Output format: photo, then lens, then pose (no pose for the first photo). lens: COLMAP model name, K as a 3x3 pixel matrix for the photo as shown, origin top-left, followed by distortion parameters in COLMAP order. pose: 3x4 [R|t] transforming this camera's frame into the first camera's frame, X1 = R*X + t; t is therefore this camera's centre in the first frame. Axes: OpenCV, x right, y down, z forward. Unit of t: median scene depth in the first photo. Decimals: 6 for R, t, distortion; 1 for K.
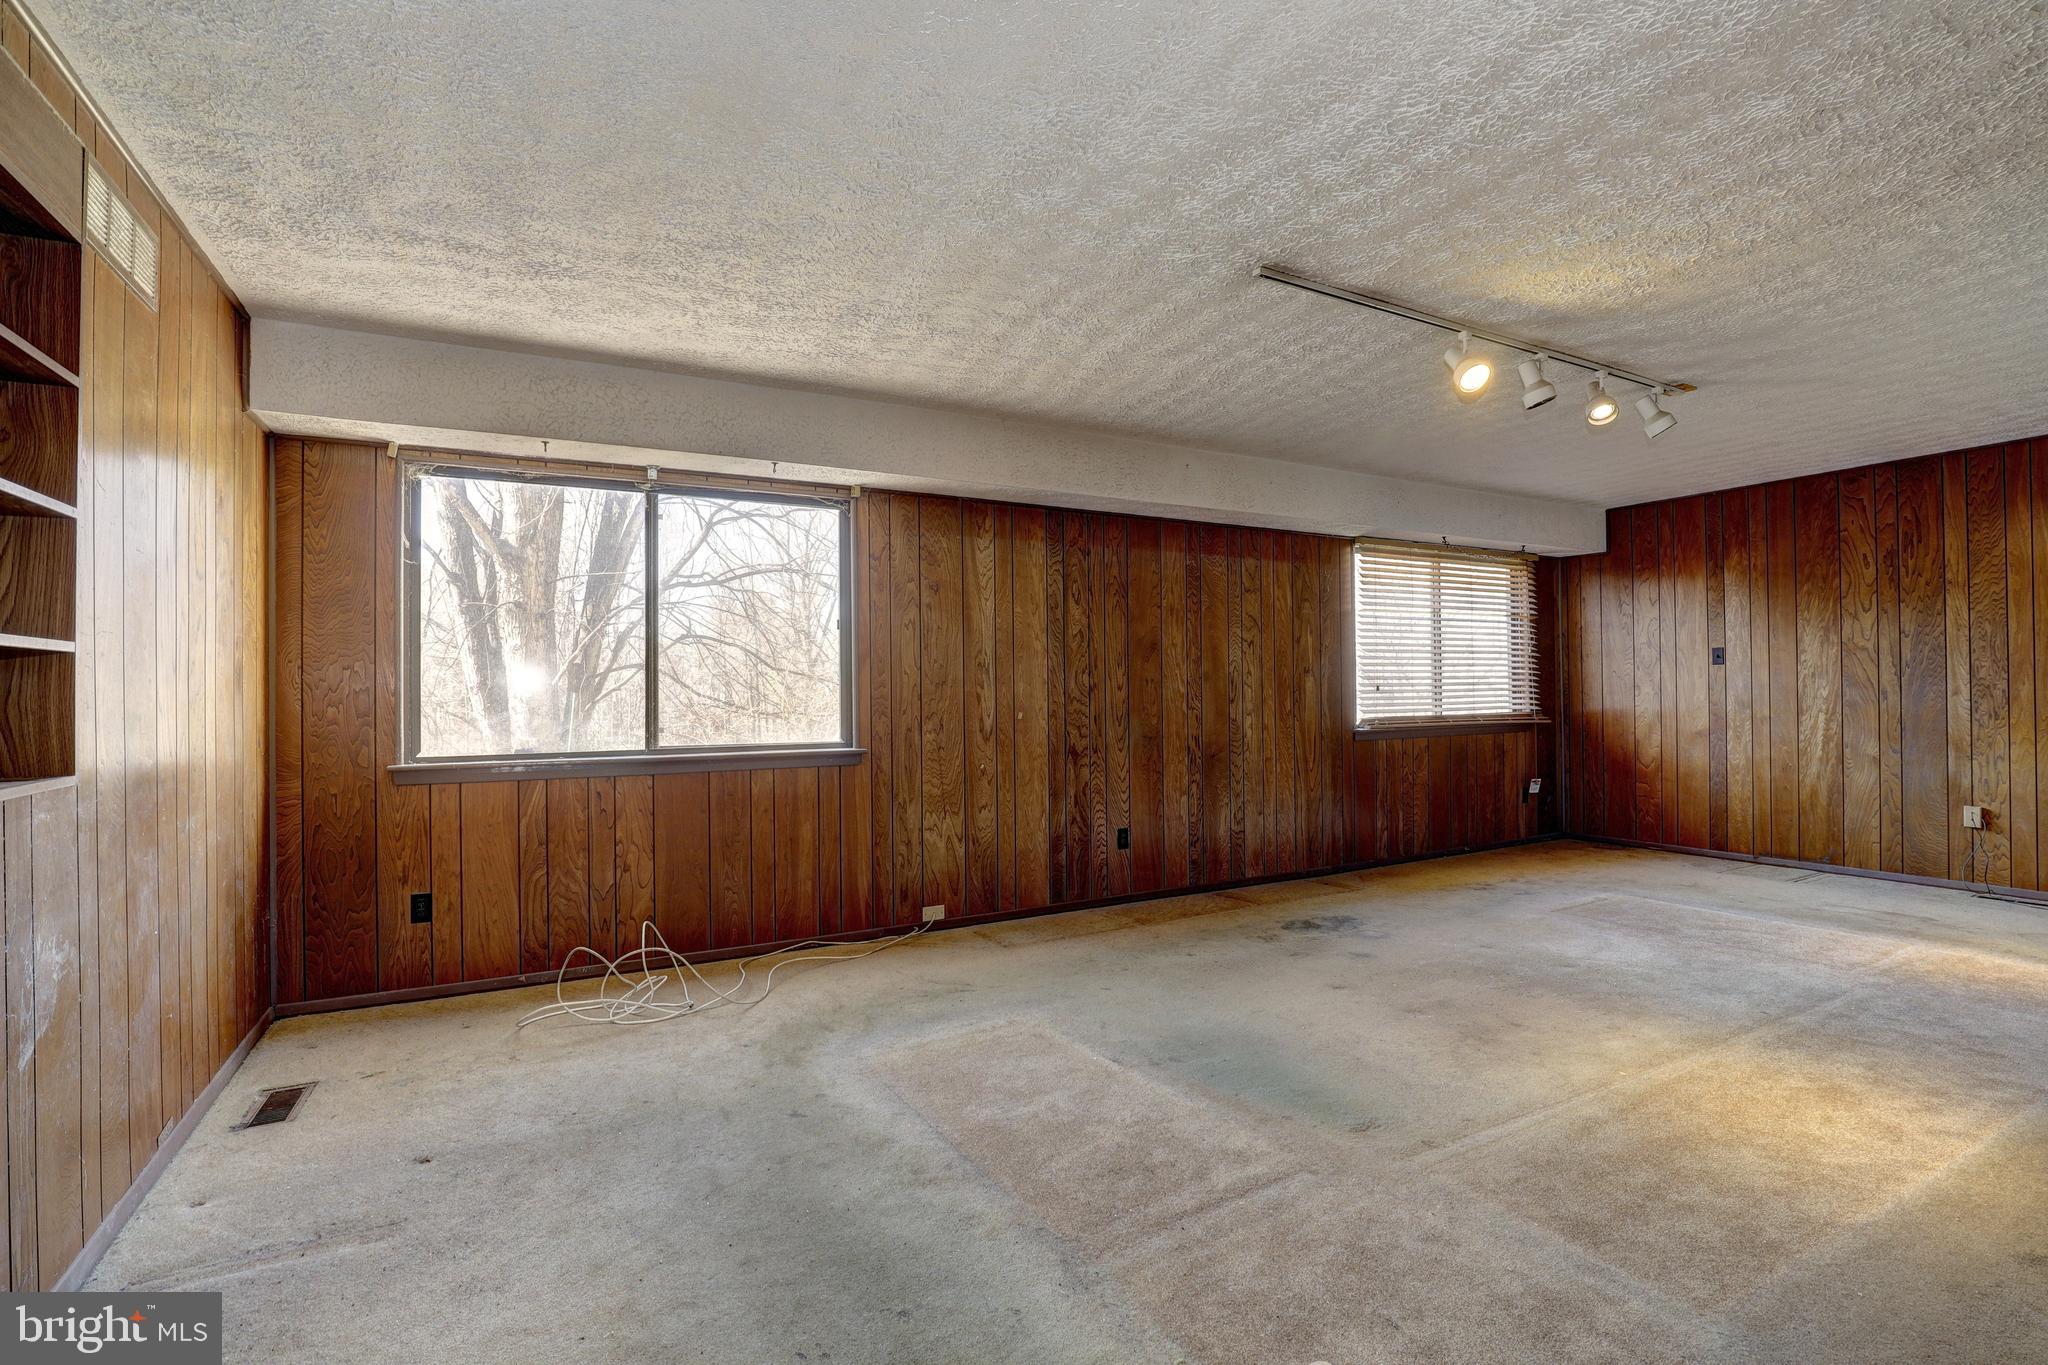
lens RADIAL K [[939.8, 0, 1027.8], [0, 939.8, 683.5], [0, 0, 1]] dist [-0.024014, 0.000937]
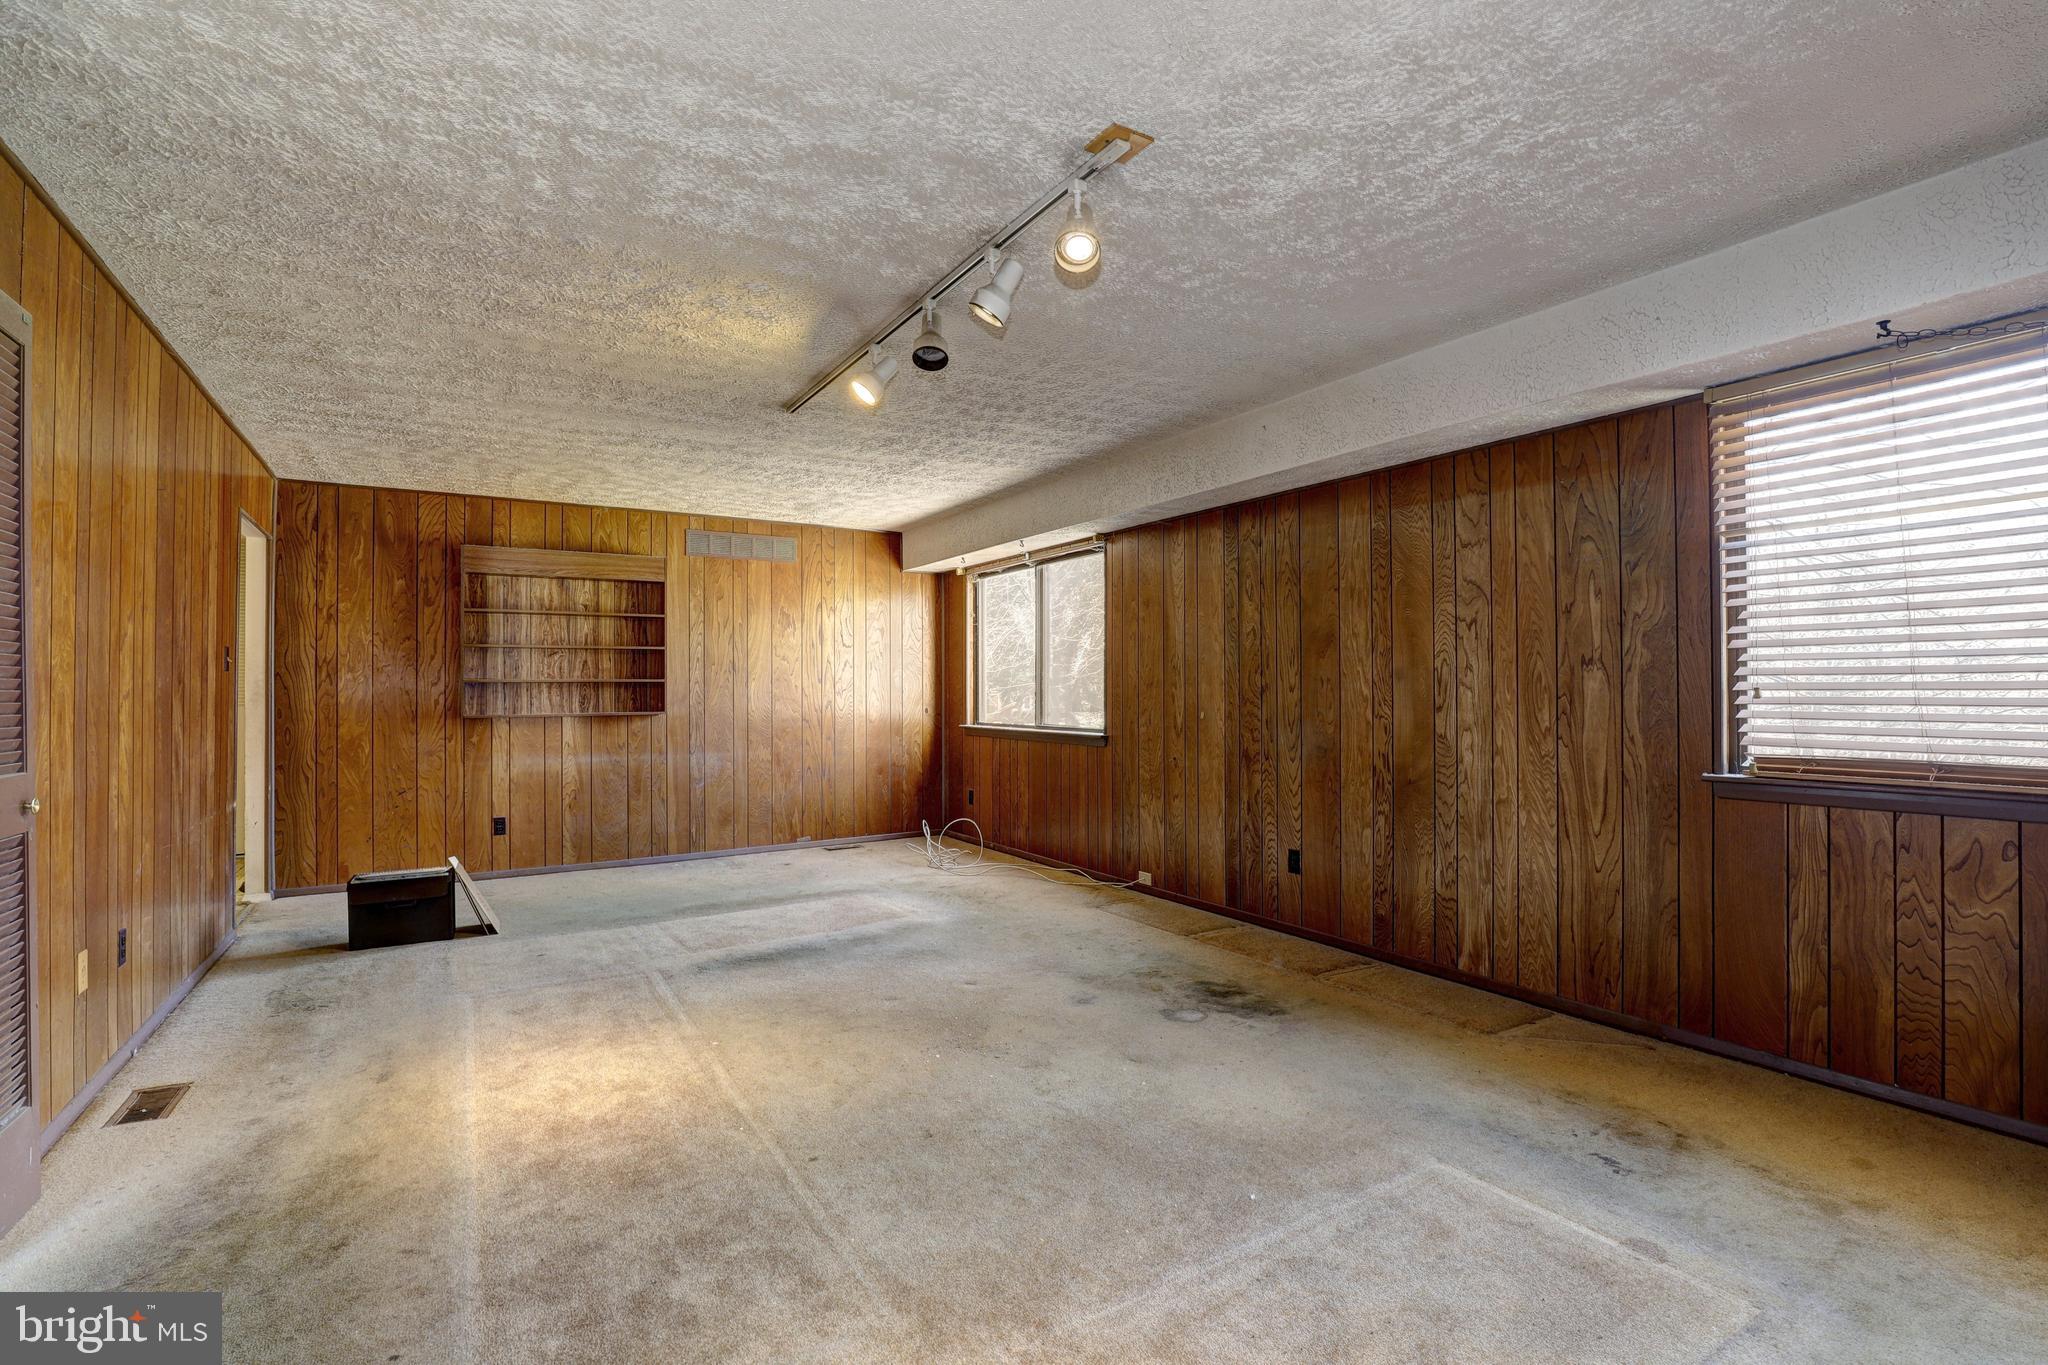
lens RADIAL K [[939.8, 0, 1028.7], [0, 939.8, 682.3], [0, 0, 1]] dist [-0.024014, 0.000937]
pose [[0.059281, 0.000412, -0.998241, 0.956711], [0.009705, 0.999952, 0.000989, -0.004814], [0.998194, -0.009746, 0.059274, 0.702014]]
